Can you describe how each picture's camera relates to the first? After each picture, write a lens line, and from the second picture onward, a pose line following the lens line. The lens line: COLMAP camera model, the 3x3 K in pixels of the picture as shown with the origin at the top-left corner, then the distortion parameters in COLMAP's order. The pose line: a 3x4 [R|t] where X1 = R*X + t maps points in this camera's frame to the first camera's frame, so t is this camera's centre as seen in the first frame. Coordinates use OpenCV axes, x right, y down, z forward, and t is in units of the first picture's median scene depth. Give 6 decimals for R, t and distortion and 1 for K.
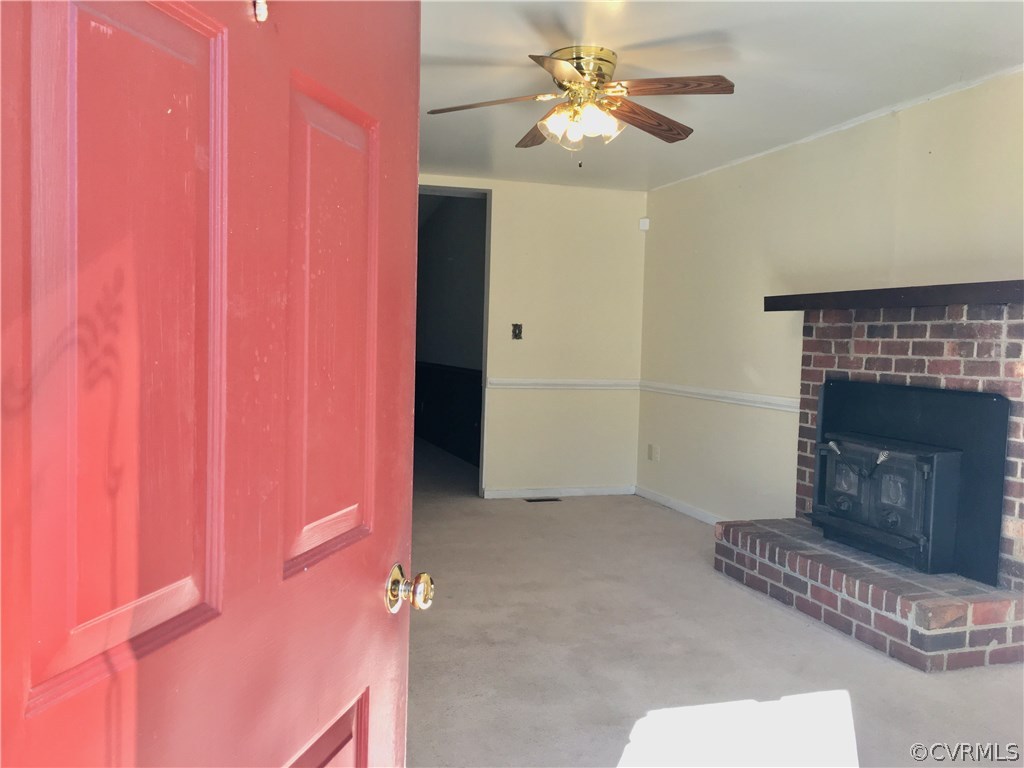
lens RADIAL K [[868.4, 0, 508.8], [0, 868.4, 382.9], [0, 0, 1]] dist [0.082189, -0.099846]
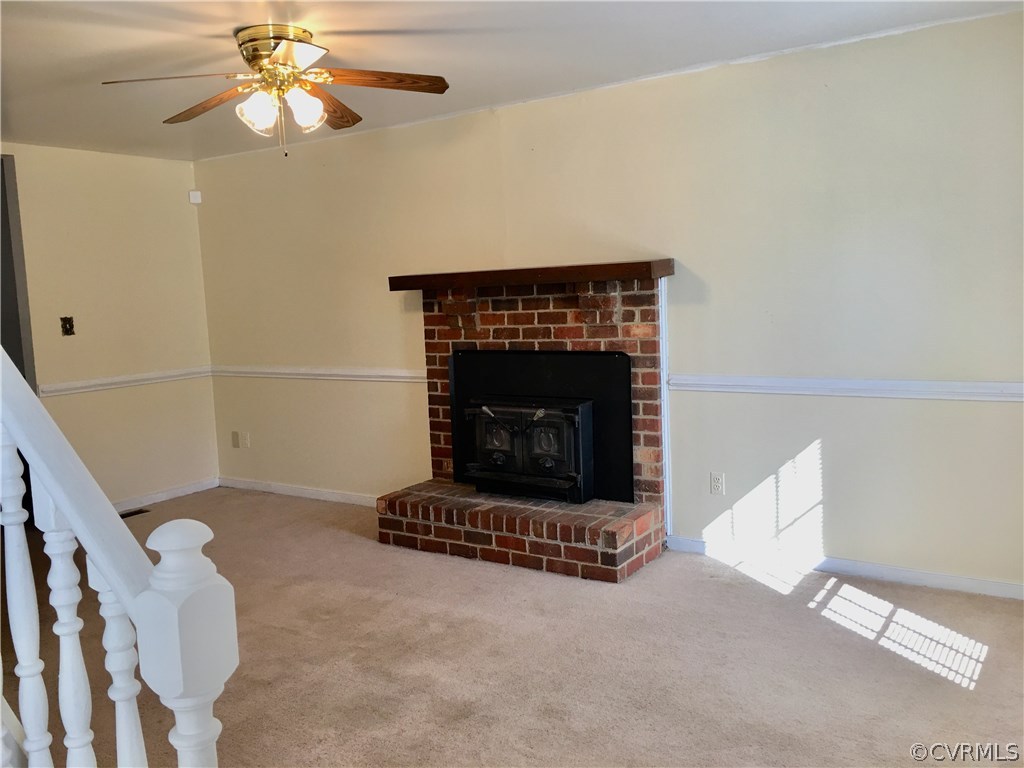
lens RADIAL K [[868.4, 0, 505.6], [0, 868.4, 387.4], [0, 0, 1]] dist [0.082189, -0.099846]
pose [[0.786851, -0.135458, 0.602093, -0.284650], [0.099684, 0.990700, 0.092612, -0.059417], [-0.609039, -0.012853, 0.793036, 0.104043]]
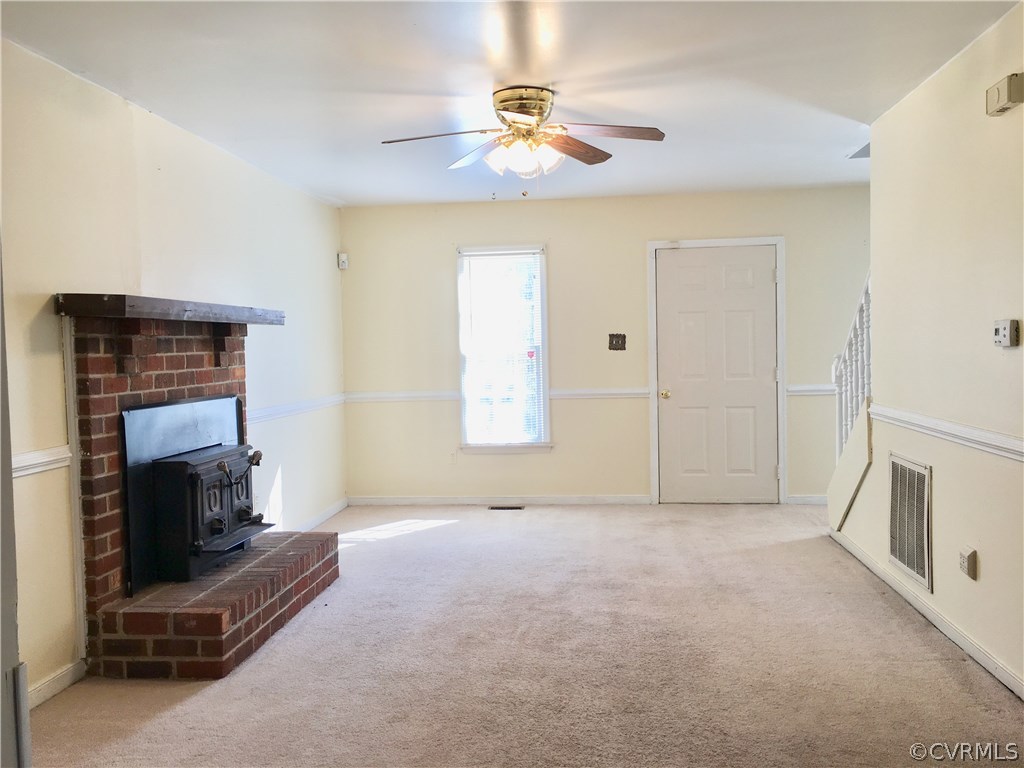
lens RADIAL K [[868.4, 0, 512.5], [0, 868.4, 382.2], [0, 0, 1]] dist [0.082189, -0.099846]
pose [[-0.914841, -0.026648, 0.402934, -0.306530], [0.014862, 0.994922, 0.099542, -0.111872], [-0.403540, 0.097054, -0.909800, 1.776160]]
